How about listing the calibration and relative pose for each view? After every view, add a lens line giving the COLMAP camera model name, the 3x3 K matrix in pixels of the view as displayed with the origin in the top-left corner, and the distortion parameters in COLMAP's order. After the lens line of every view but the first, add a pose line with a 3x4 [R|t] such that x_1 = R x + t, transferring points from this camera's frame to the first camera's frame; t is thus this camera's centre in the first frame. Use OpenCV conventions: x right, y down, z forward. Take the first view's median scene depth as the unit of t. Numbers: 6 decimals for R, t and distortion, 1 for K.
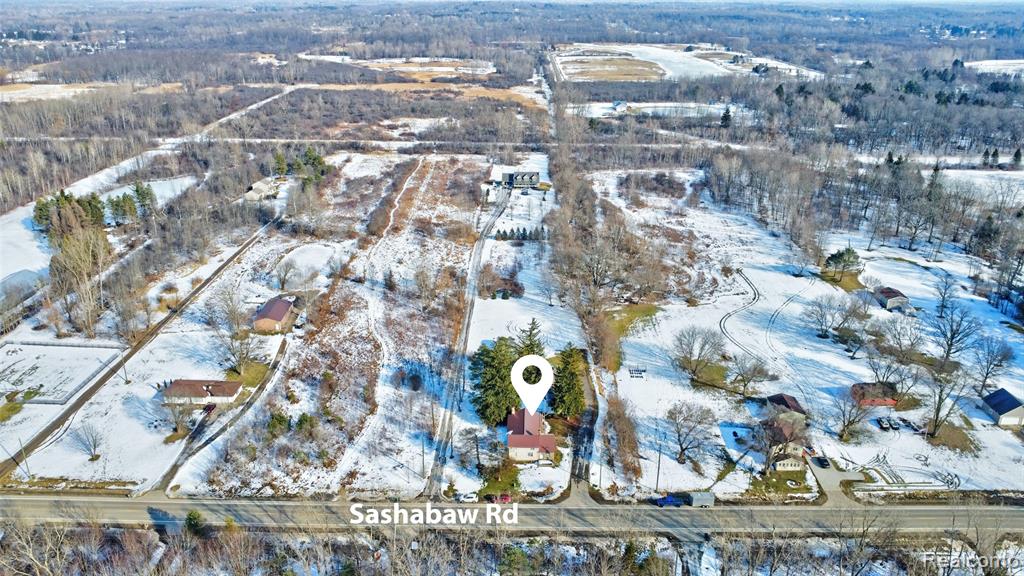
lens RADIAL K [[741.8, 0, 509.6], [0, 741.8, 288.3], [0, 0, 1]] dist [-0.027221, -0.012209]
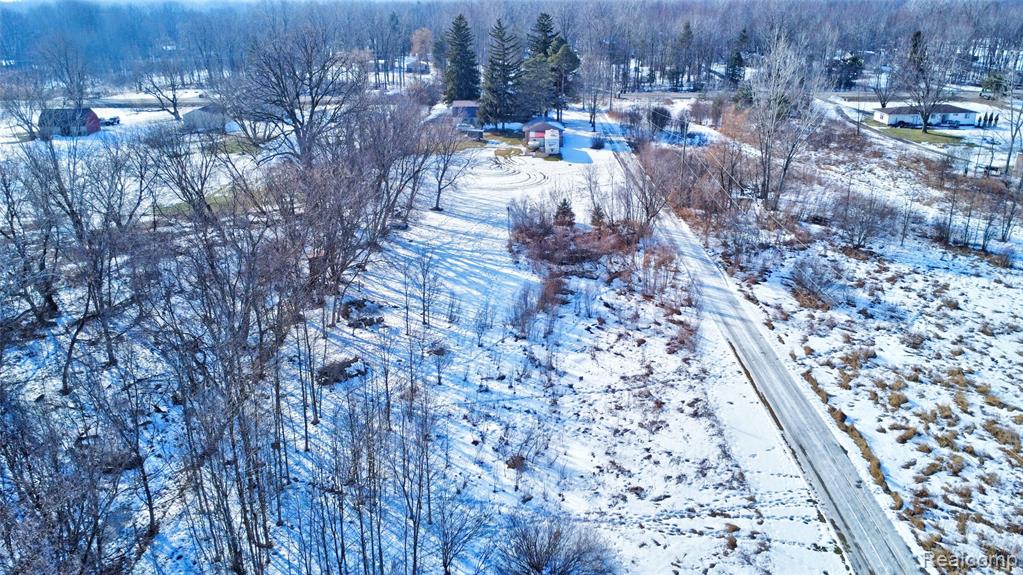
lens RADIAL K [[741.0, 0, 509.1], [0, 741.0, 287.8], [0, 0, 1]] dist [-0.027221, -0.012209]
pose [[-0.999901, 0.013851, -0.002642, 0.028925], [0.008208, 0.724100, 0.689646, -0.275099], [0.011465, 0.689556, -0.724142, 1.746512]]
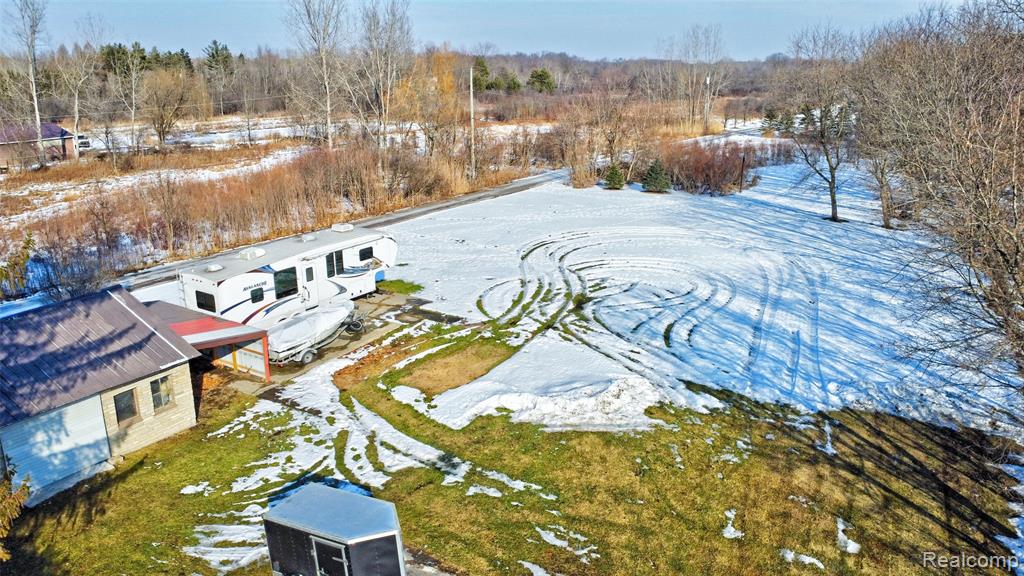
lens RADIAL K [[741.8, 0, 509.6], [0, 741.8, 288.3], [0, 0, 1]] dist [-0.027221, -0.012209]
pose [[0.866352, 0.139772, -0.479476, 0.106937], [-0.186569, 0.981112, -0.051103, 0.094539], [0.463277, 0.133729, 0.876066, 1.045795]]
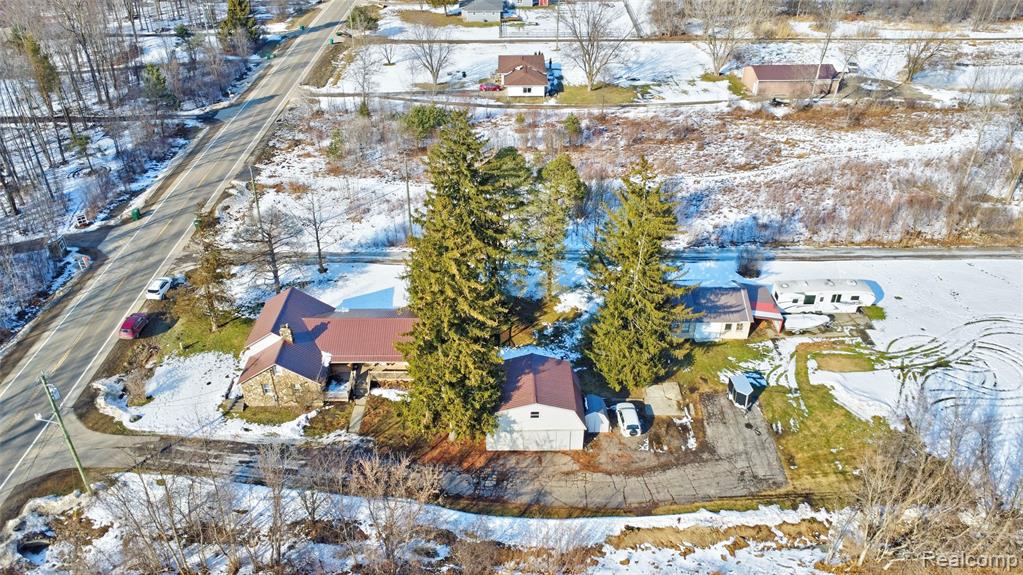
lens RADIAL K [[741.0, 0, 509.1], [0, 741.0, 287.8], [0, 0, 1]] dist [-0.027221, -0.012209]
pose [[0.036979, 0.537228, -0.842626, 0.315222], [-0.372944, 0.789701, 0.487119, -0.043204], [0.927117, 0.296239, 0.229558, 0.918036]]
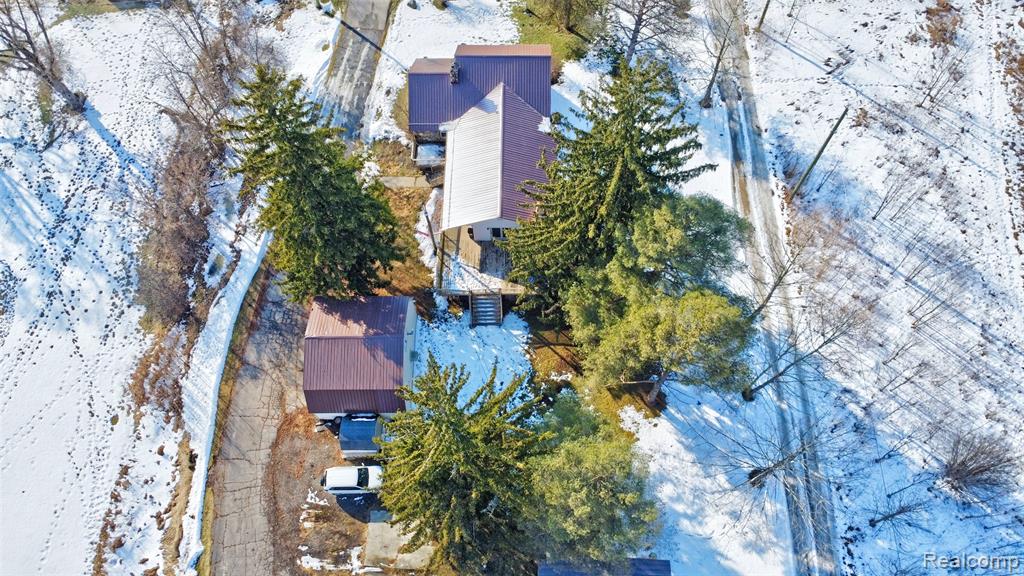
lens RADIAL K [[743.4, 0, 512.0], [0, 743.4, 288.0], [0, 0, 1]] dist [-0.039037, -0.006503]
pose [[-0.999657, 0.026164, 0.001119, 0.015702], [0.003055, 0.074094, 0.997247, -0.109163], [0.026009, 0.996908, -0.074148, 1.015649]]
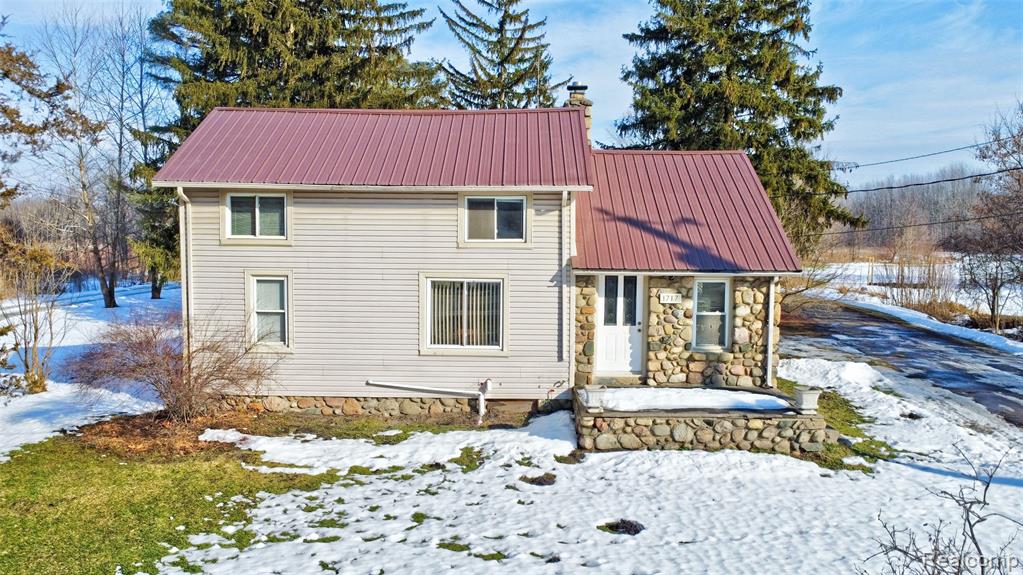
lens RADIAL K [[754.8, 0, 508.3], [0, 754.8, 287.4], [0, 0, 1]] dist [-0.027308, -0.007279]
pose [[0.999763, 0.008163, 0.020164, 0.027399], [-0.001521, 0.950891, -0.309524, 0.220346], [-0.021700, 0.309420, 0.950678, 0.831867]]
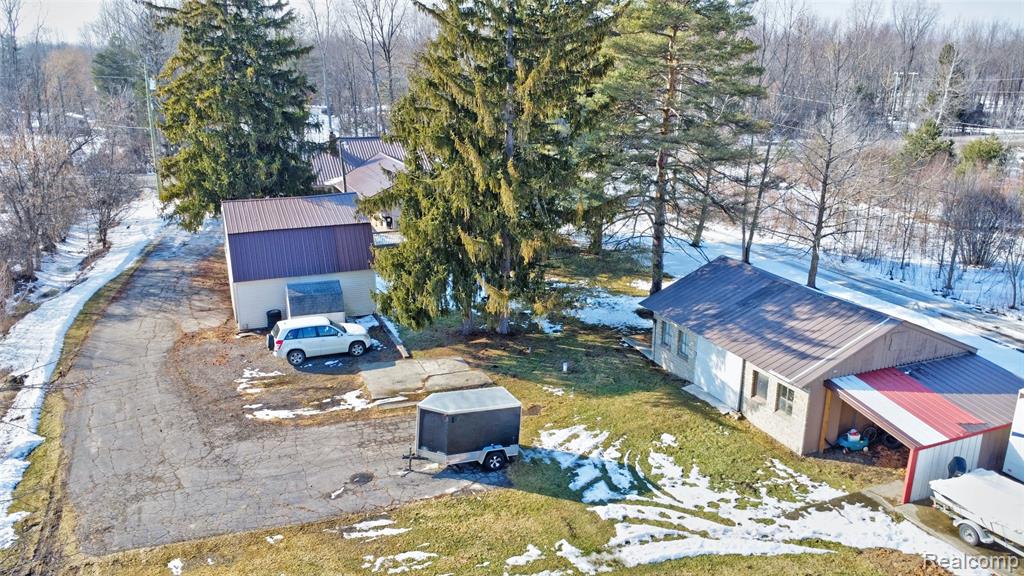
lens RADIAL K [[743.4, 0, 512.0], [0, 743.4, 288.0], [0, 0, 1]] dist [-0.039037, -0.006503]
pose [[-0.912783, 0.112436, -0.392664, 0.094093], [-0.157256, 0.790512, 0.591913, 0.035952], [0.376958, 0.602037, -0.703885, 1.179184]]
